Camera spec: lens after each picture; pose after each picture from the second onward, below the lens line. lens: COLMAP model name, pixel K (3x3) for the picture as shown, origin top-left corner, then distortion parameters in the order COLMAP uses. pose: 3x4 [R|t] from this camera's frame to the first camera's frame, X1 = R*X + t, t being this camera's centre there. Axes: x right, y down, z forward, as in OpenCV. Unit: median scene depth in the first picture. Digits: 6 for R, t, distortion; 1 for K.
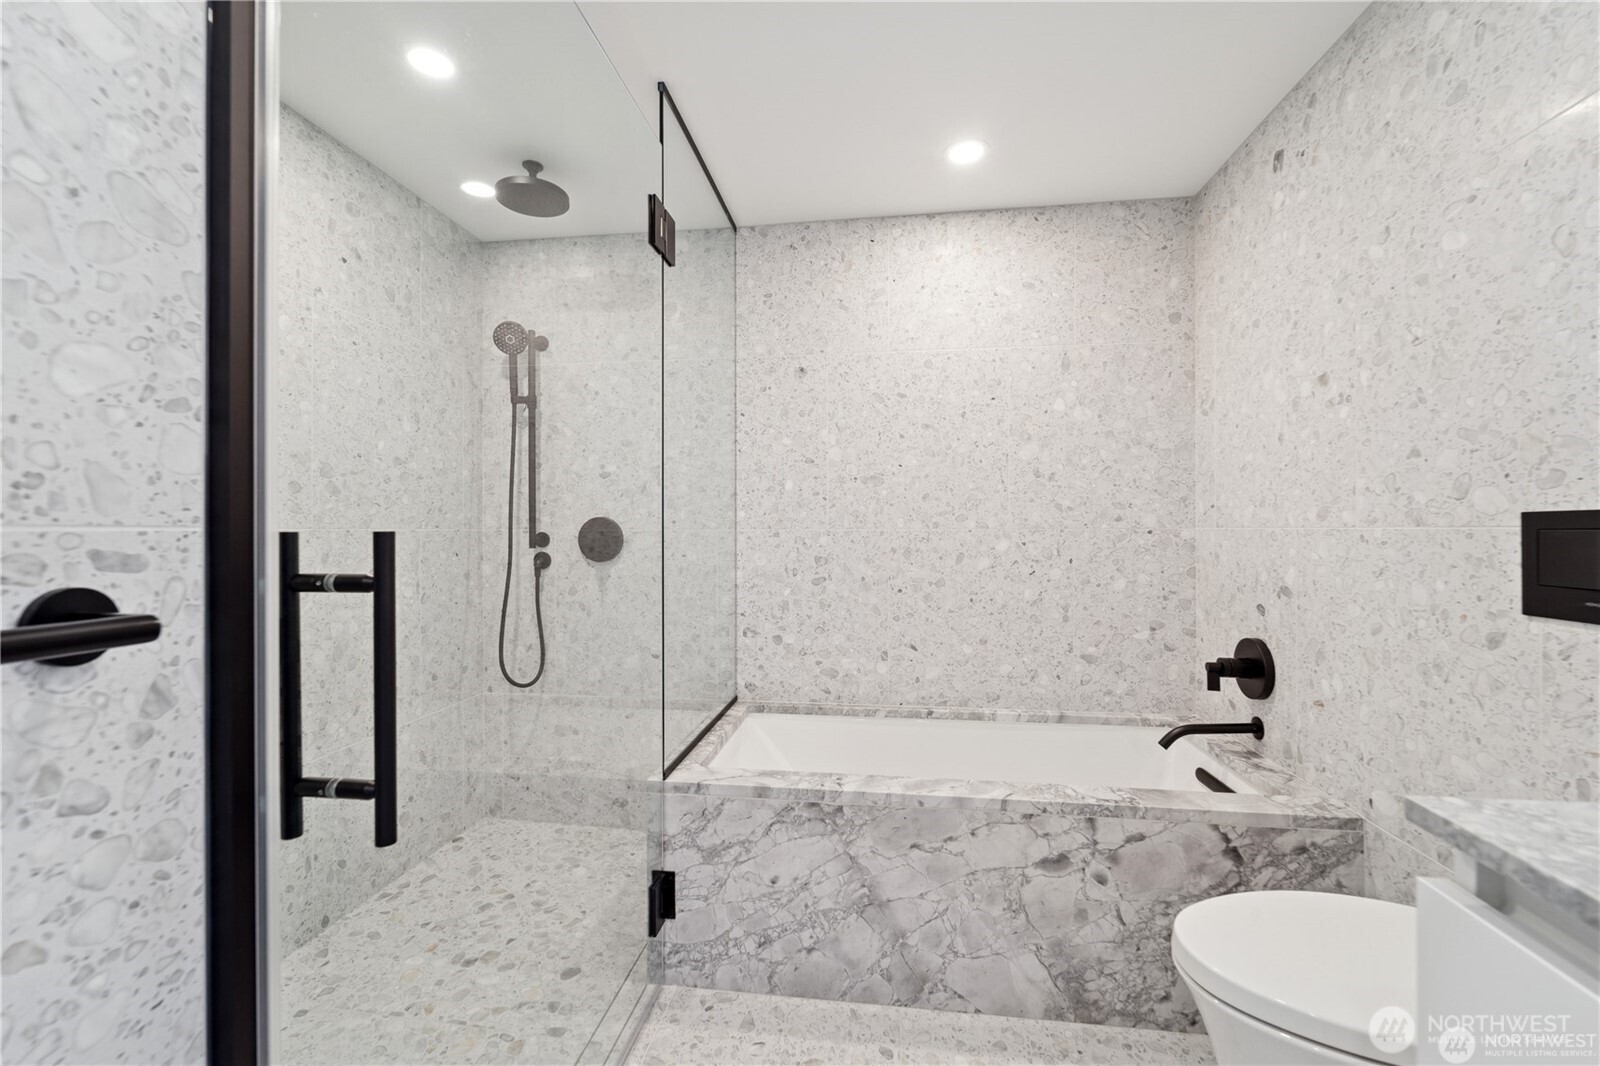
lens RADIAL K [[657.5, 0, 800.4], [0, 657.5, 531.7], [0, 0, 1]] dist [0.003667, -0.001967]
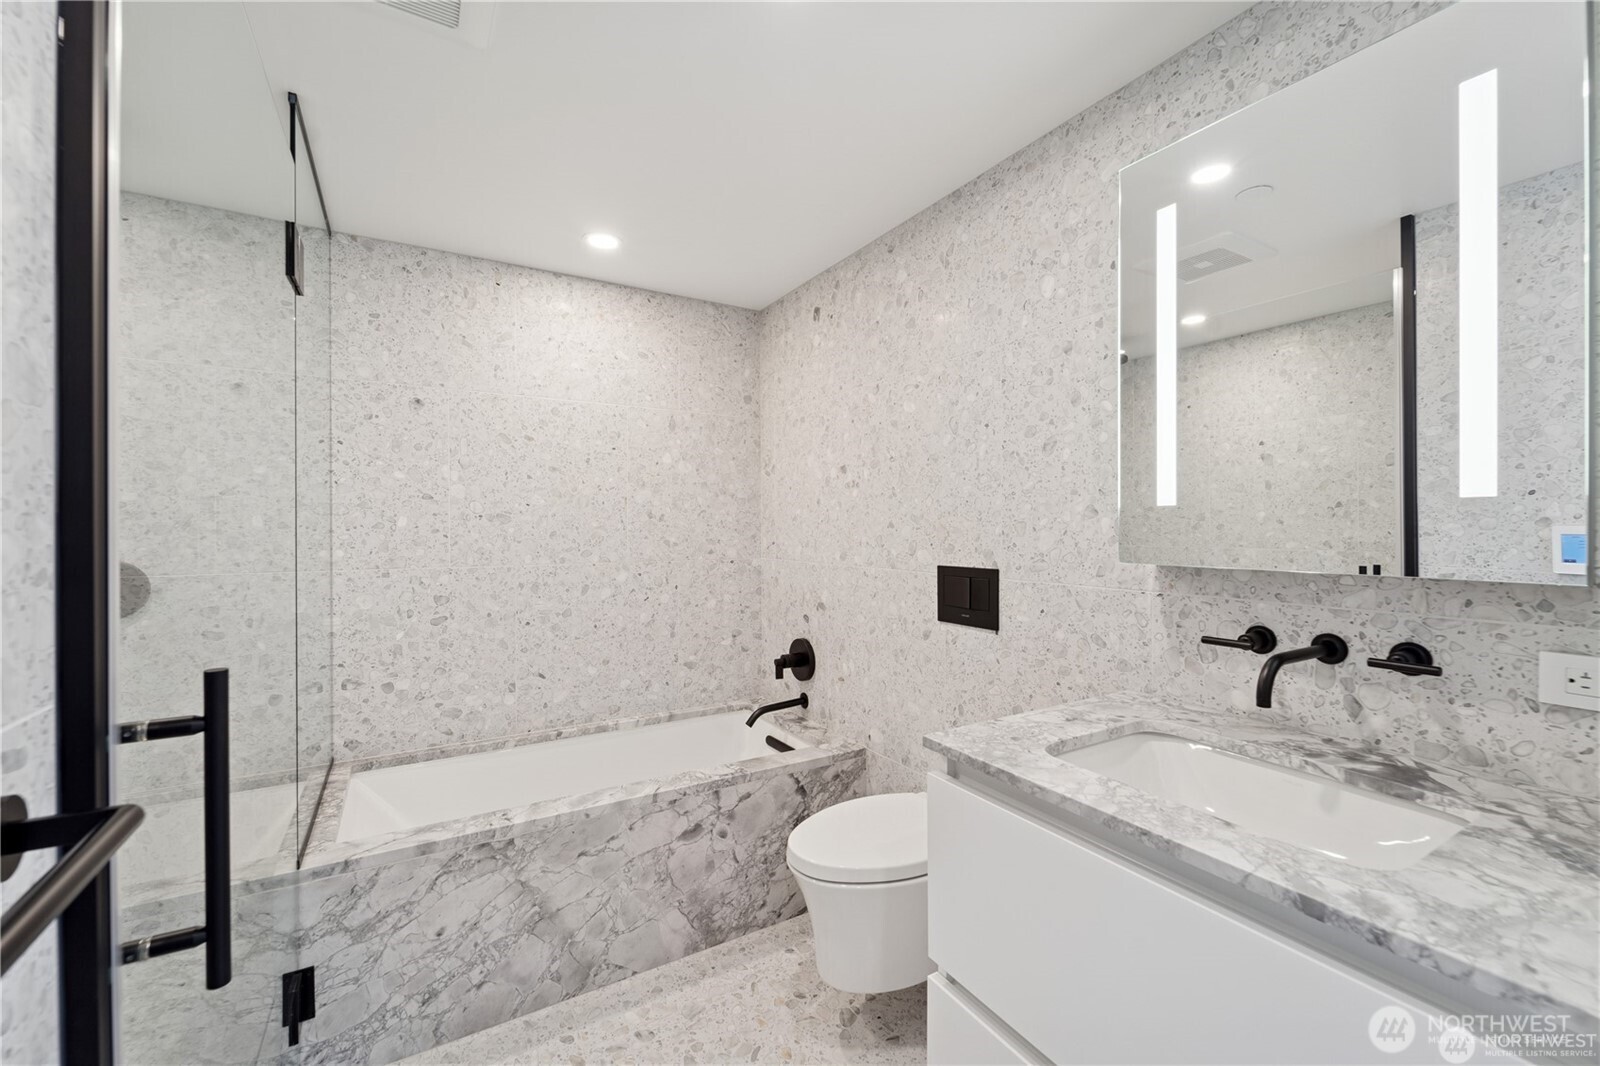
lens RADIAL K [[657.5, 0, 800.6], [0, 657.5, 531.2], [0, 0, 1]] dist [0.003667, -0.001967]
pose [[0.781002, -0.004552, 0.624512, -0.233431], [0.002714, 0.999989, 0.003895, -0.086971], [-0.624522, -0.001347, 0.781006, -0.132378]]
